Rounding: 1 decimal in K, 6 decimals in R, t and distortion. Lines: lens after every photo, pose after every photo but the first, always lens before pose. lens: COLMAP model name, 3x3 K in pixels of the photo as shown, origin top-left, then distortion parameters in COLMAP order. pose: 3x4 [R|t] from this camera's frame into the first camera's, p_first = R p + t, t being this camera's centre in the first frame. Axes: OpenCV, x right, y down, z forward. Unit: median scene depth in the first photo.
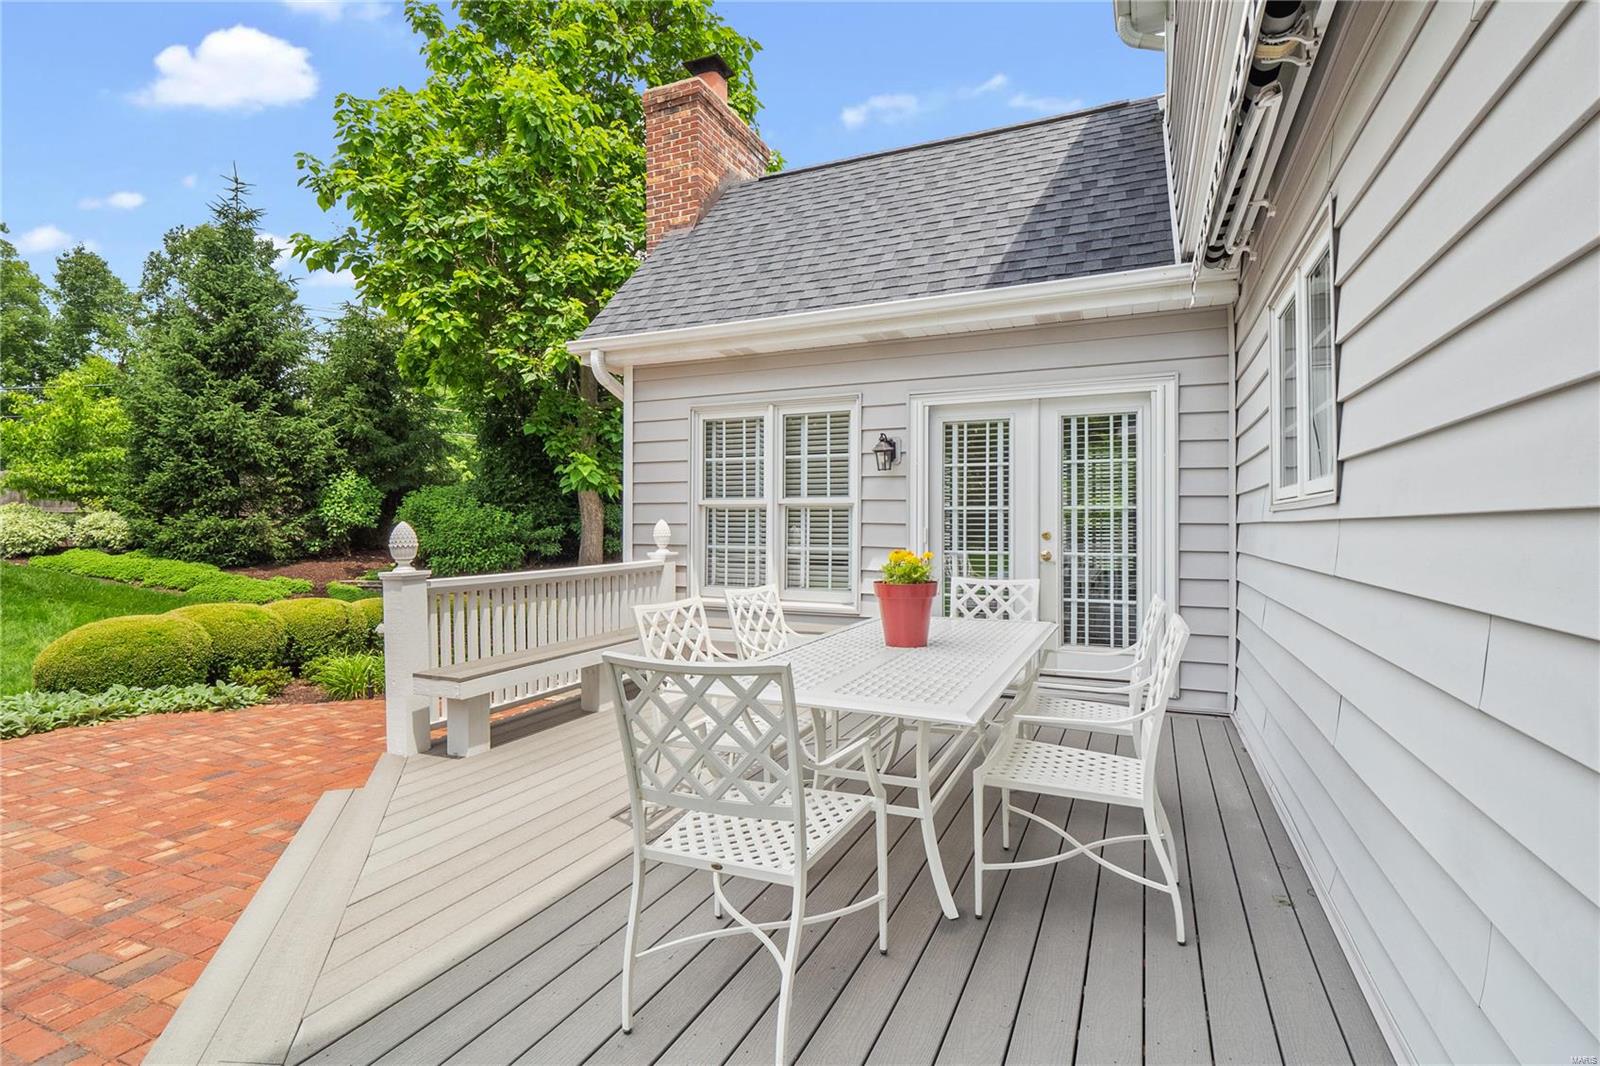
lens RADIAL K [[749.9, 0, 801.8], [0, 749.9, 528.1], [0, 0, 1]] dist [-0.015830, 0.001975]
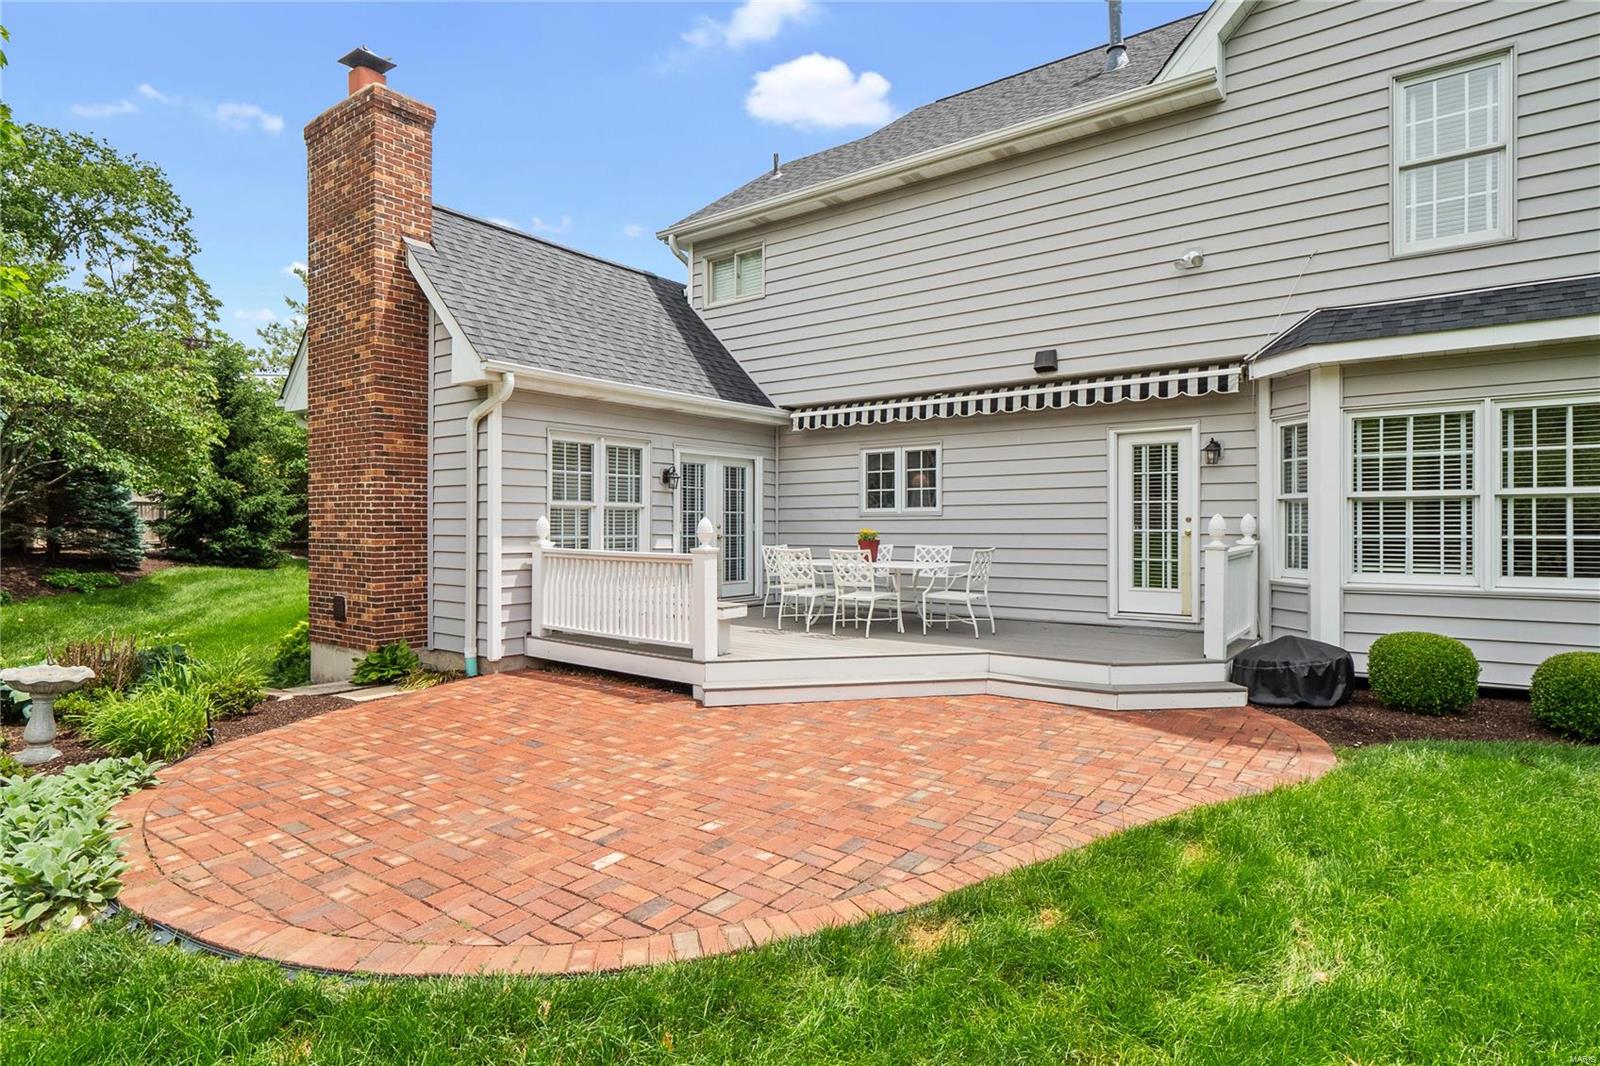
lens RADIAL K [[852.8, 0, 794.5], [0, 852.8, 527.4], [0, 0, 1]] dist [-0.001176, -0.000107]
pose [[0.227416, -0.003583, 0.973791, -0.651433], [0.001715, 0.999993, 0.003279, 0.001639], [-0.973796, 0.000925, 0.227421, 0.110874]]
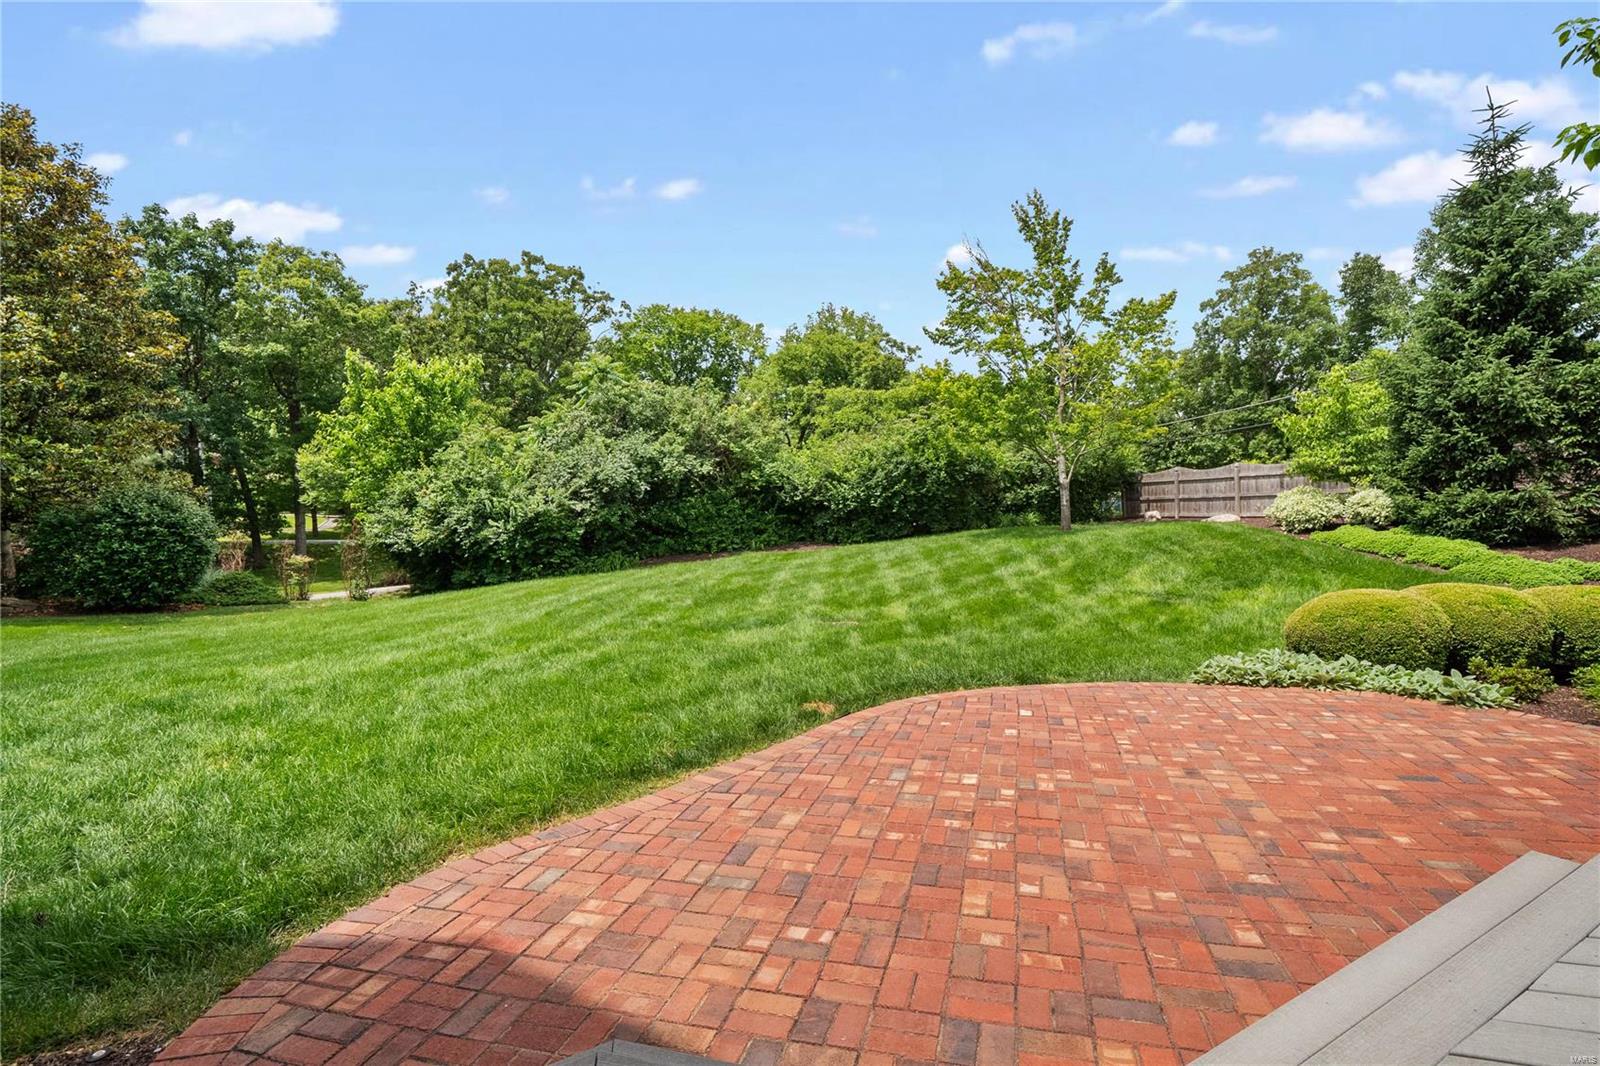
lens RADIAL K [[749.9, 0, 800.9], [0, 749.9, 521.9], [0, 0, 1]] dist [-0.015830, 0.001975]
pose [[0.135396, -0.007637, -0.990762, -0.009178], [0.026723, 0.999635, -0.004054, 0.006550], [0.990431, -0.025927, 0.135551, 0.061268]]
